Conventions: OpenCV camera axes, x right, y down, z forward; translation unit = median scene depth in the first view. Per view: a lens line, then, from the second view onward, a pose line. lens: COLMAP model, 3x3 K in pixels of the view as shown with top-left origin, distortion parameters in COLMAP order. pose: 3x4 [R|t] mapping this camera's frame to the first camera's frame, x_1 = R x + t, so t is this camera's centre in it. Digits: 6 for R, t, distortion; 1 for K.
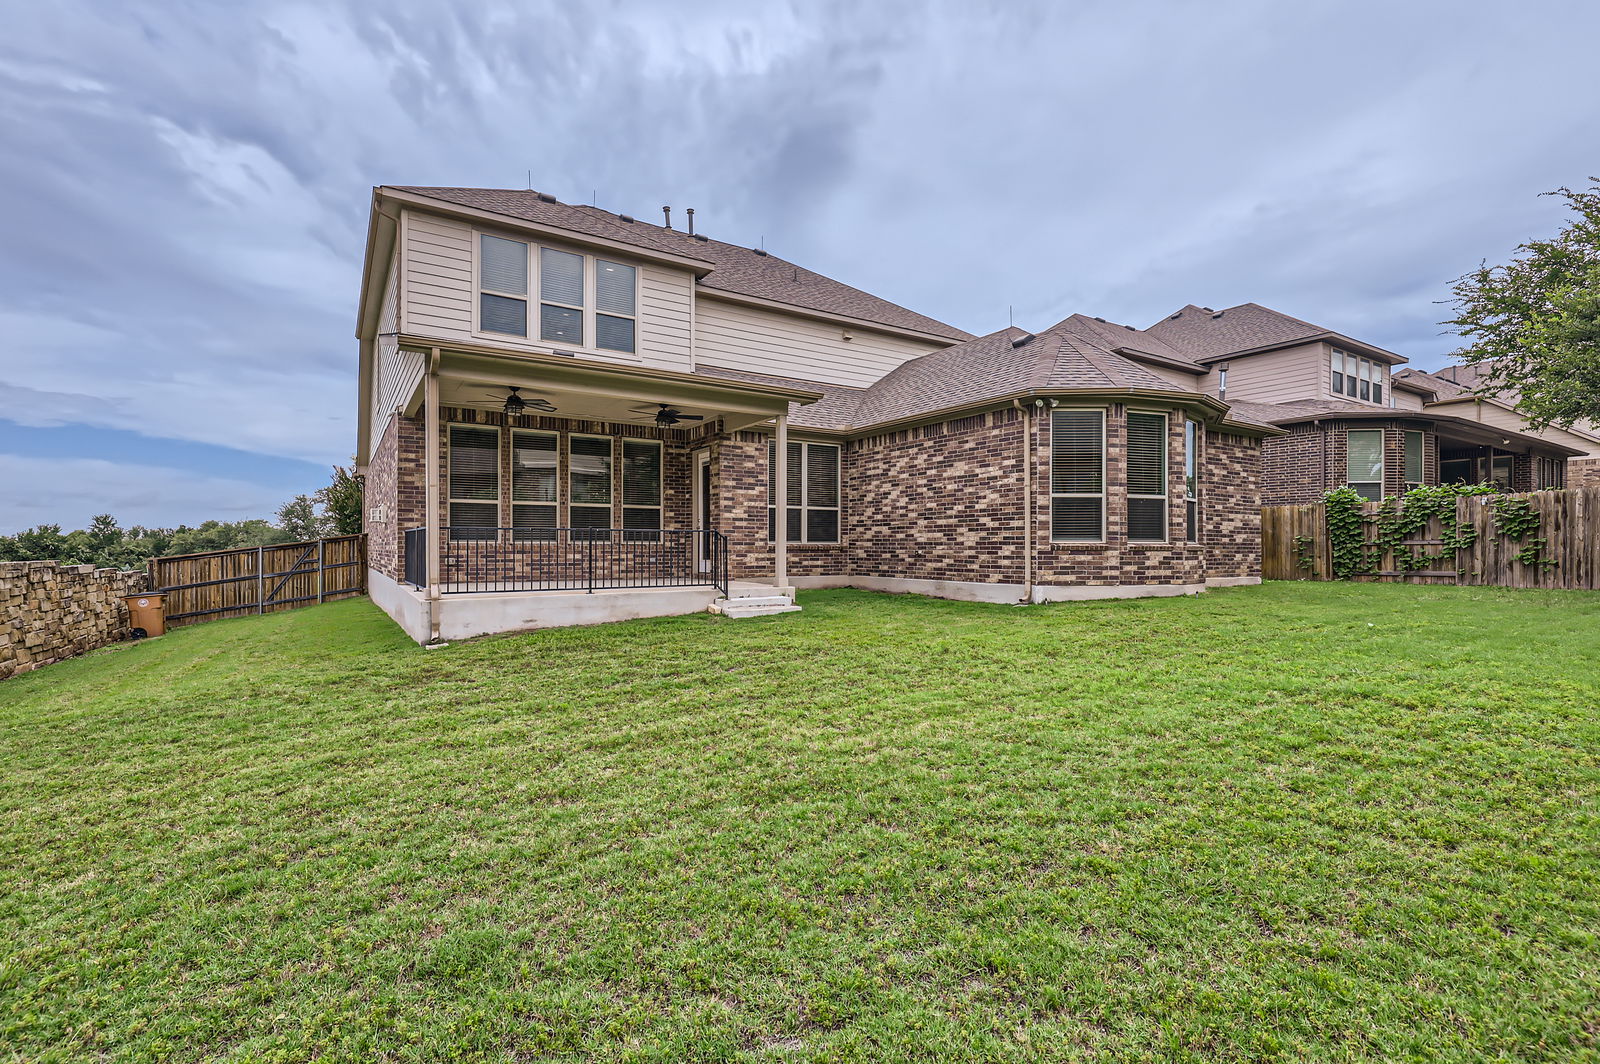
lens RADIAL K [[721.8, 0, 800.0], [0, 721.8, 532.0], [0, 0, 1]] dist [-0.000591, -0.000024]
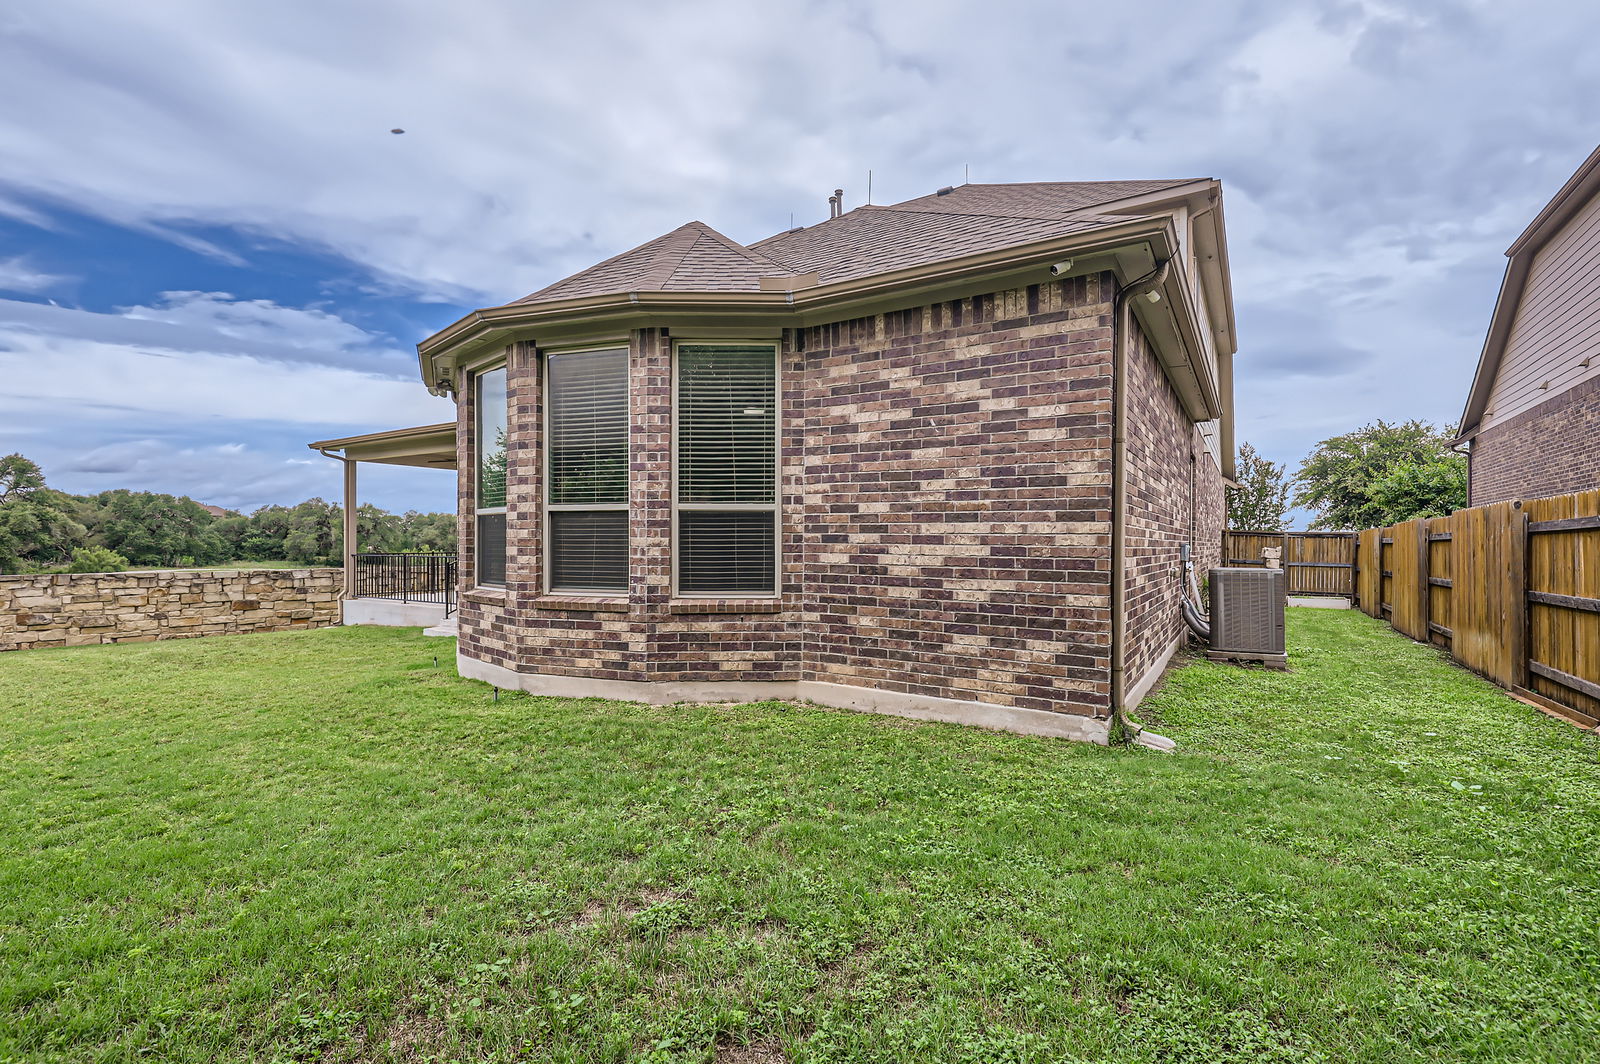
lens RADIAL K [[721.8, 0, 800.0], [0, 721.8, 532.0], [0, 0, 1]] dist [-0.000591, -0.000024]
pose [[0.421596, -0.026782, -0.906388, 0.931288], [0.010726, 0.999641, -0.024548, -0.012594], [0.906720, 0.000627, 0.421732, 0.812026]]
